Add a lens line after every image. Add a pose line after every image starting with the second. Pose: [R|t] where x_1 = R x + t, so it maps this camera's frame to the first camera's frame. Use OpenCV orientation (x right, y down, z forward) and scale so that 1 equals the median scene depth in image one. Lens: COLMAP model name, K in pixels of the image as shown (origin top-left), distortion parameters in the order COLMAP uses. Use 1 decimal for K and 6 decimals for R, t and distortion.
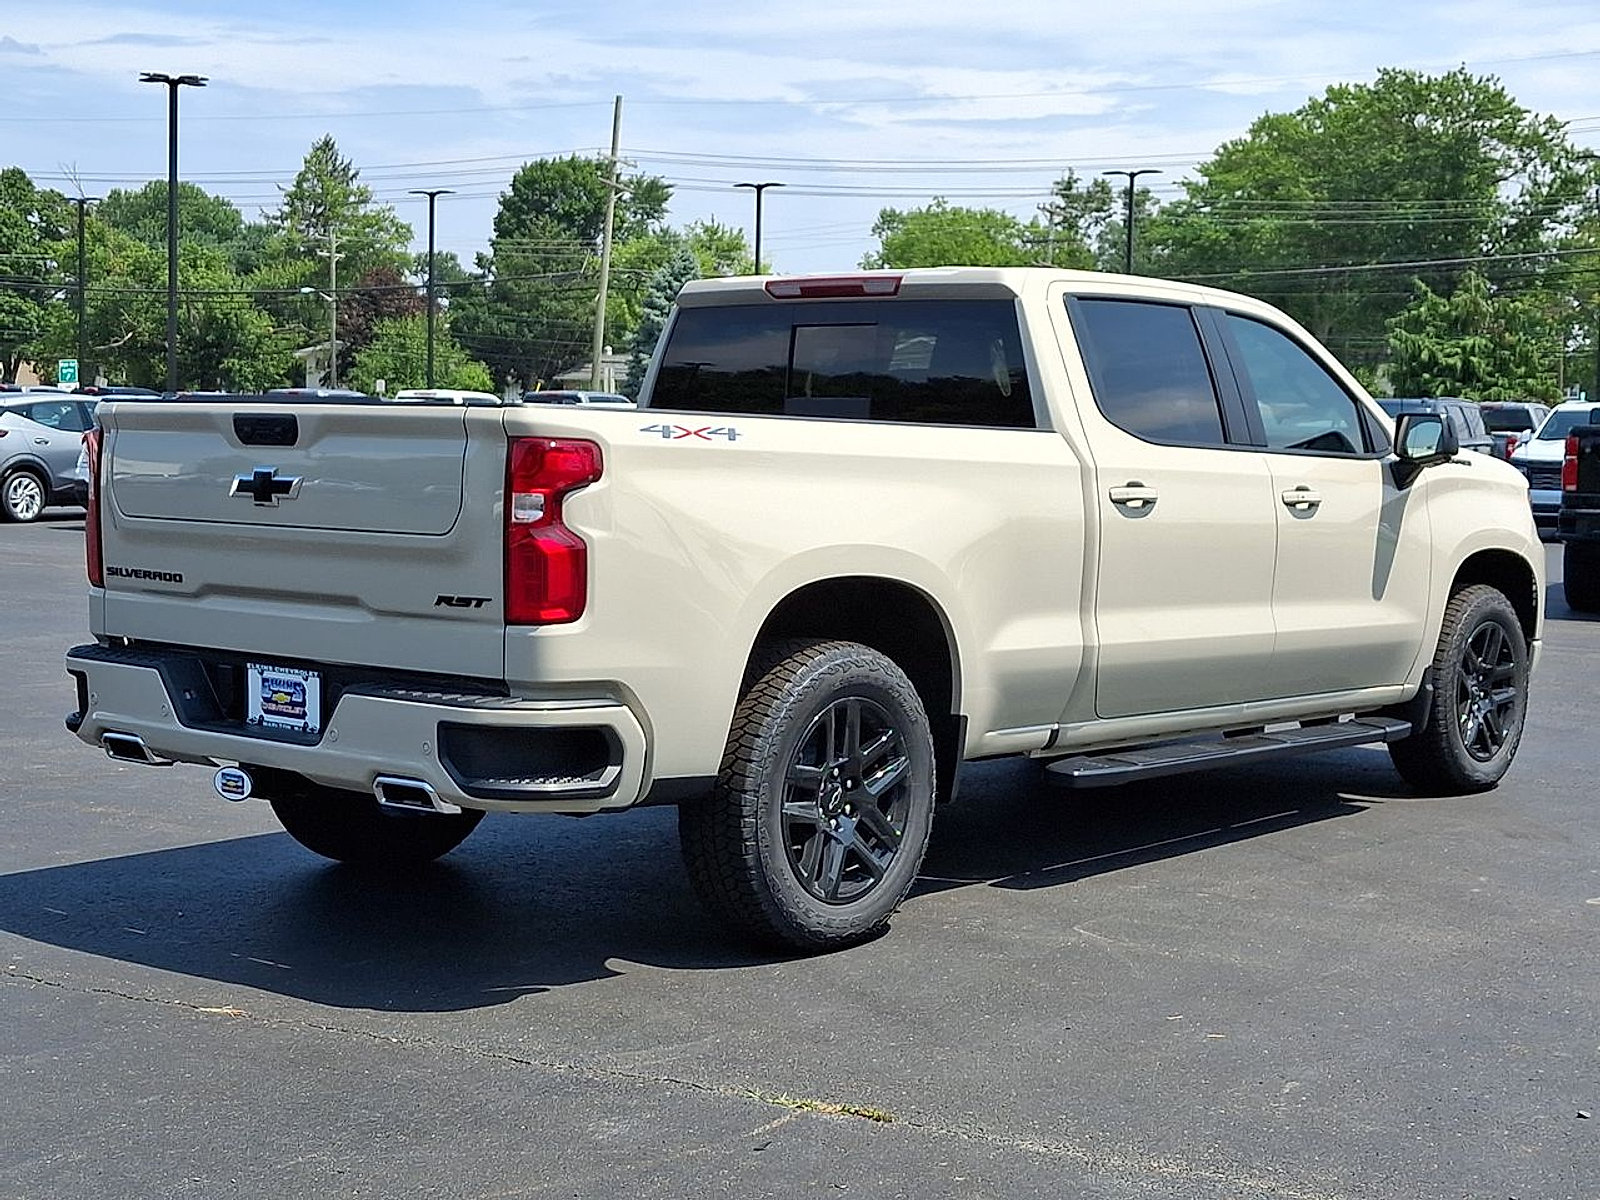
lens RADIAL K [[2320.1, 0, 866.9], [0, 2320.1, 522.4], [0, 0, 1]] dist [0.238633, -0.809030]
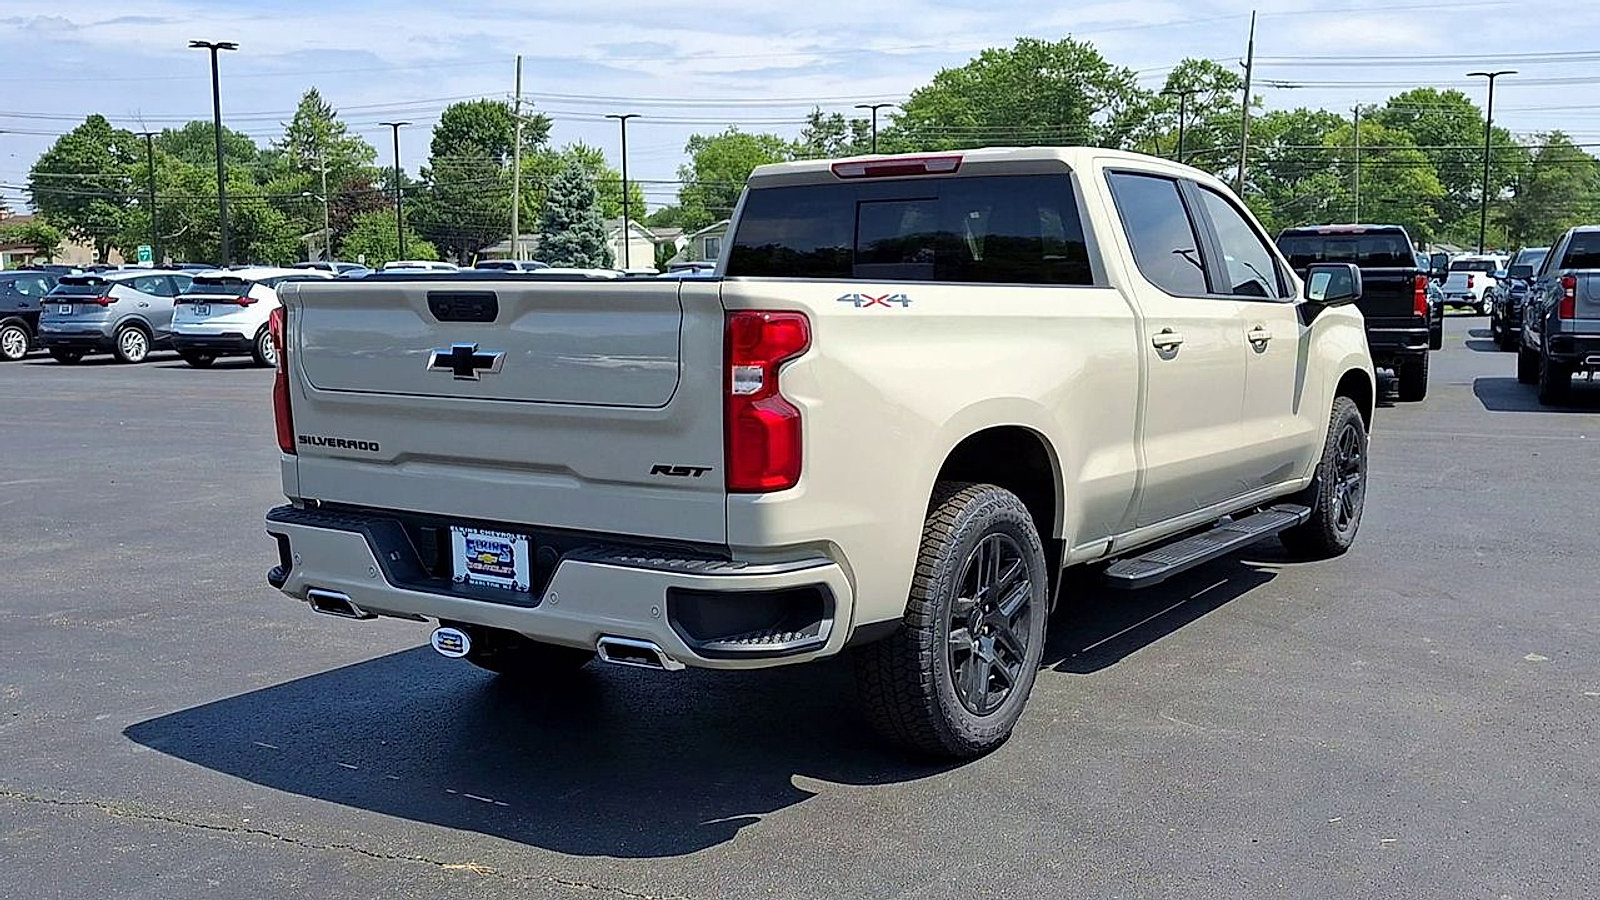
lens RADIAL K [[1484.5, 0, 842.8], [0, 1484.5, 483.8], [0, 0, 1]] dist [0.134414, -0.318963]
pose [[0.994115, -0.036616, 0.101952, -0.148089], [0.026682, 0.994912, 0.097147, -0.019927], [-0.104991, -0.093855, 0.990034, 0.294196]]
